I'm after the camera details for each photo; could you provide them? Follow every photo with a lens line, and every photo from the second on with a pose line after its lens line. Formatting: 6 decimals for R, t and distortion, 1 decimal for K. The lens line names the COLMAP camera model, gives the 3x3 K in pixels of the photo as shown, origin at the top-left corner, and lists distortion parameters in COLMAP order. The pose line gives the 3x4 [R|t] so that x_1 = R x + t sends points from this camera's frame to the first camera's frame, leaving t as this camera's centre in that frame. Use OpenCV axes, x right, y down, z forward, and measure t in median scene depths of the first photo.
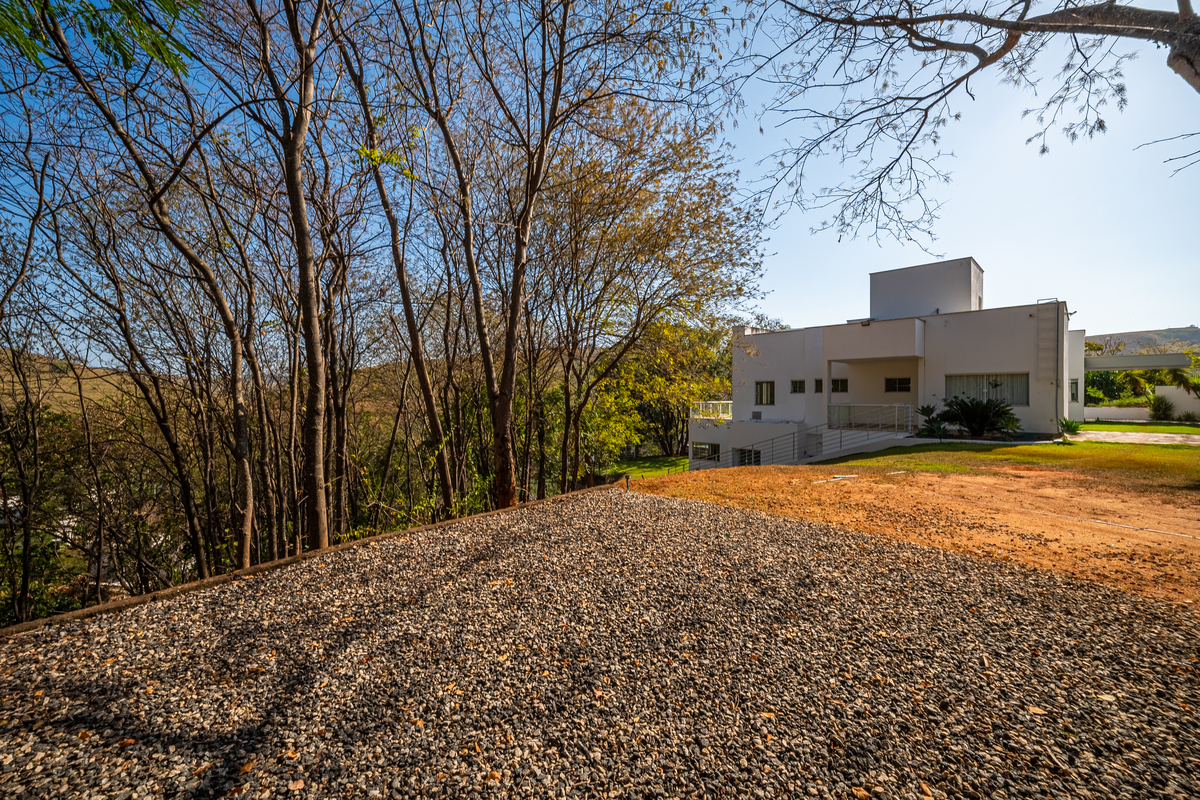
lens RADIAL K [[460.7, 0, 600.0], [0, 460.7, 400.0], [0, 0, 1]] dist [-0.000897, -0.000053]
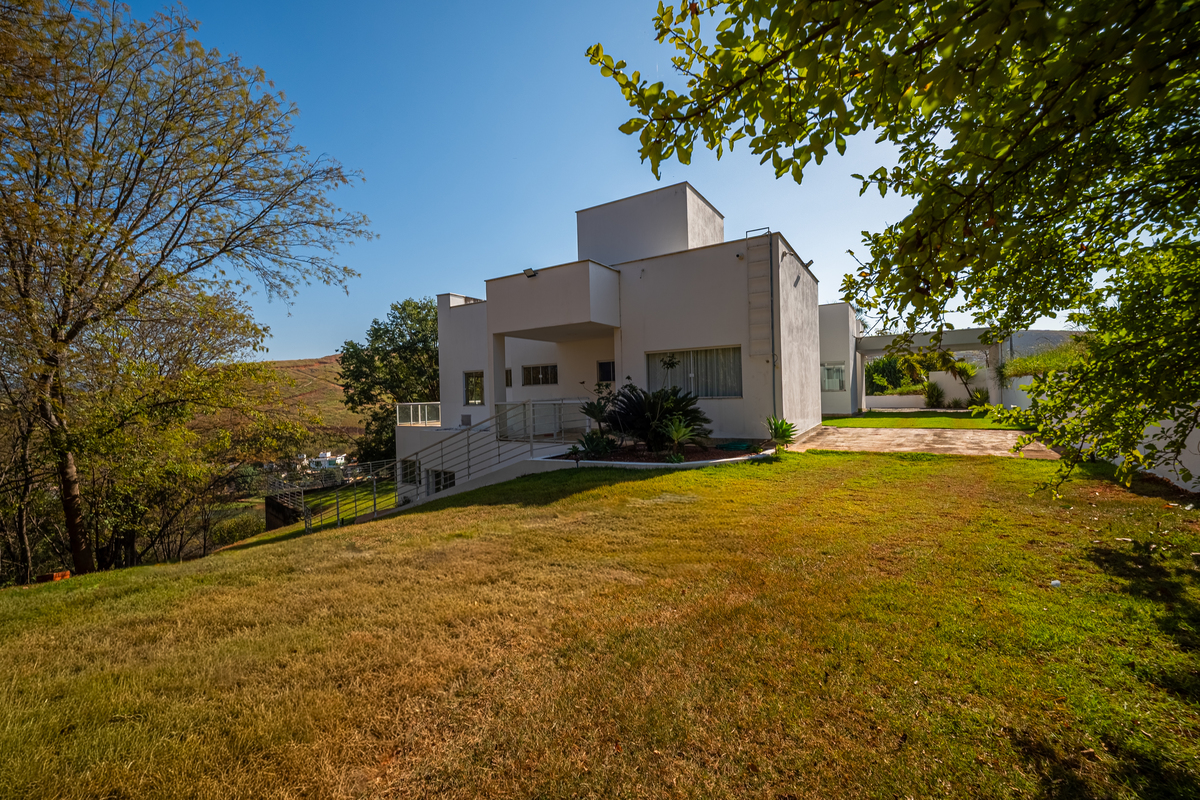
lens RADIAL K [[460.7, 0, 600.0], [0, 460.7, 400.0], [0, 0, 1]] dist [-0.000897, -0.000053]
pose [[0.972739, -0.028523, 0.230142, 0.454261], [0.028495, 0.999588, 0.003447, 0.006767], [-0.230145, 0.003205, 0.973151, 0.322328]]
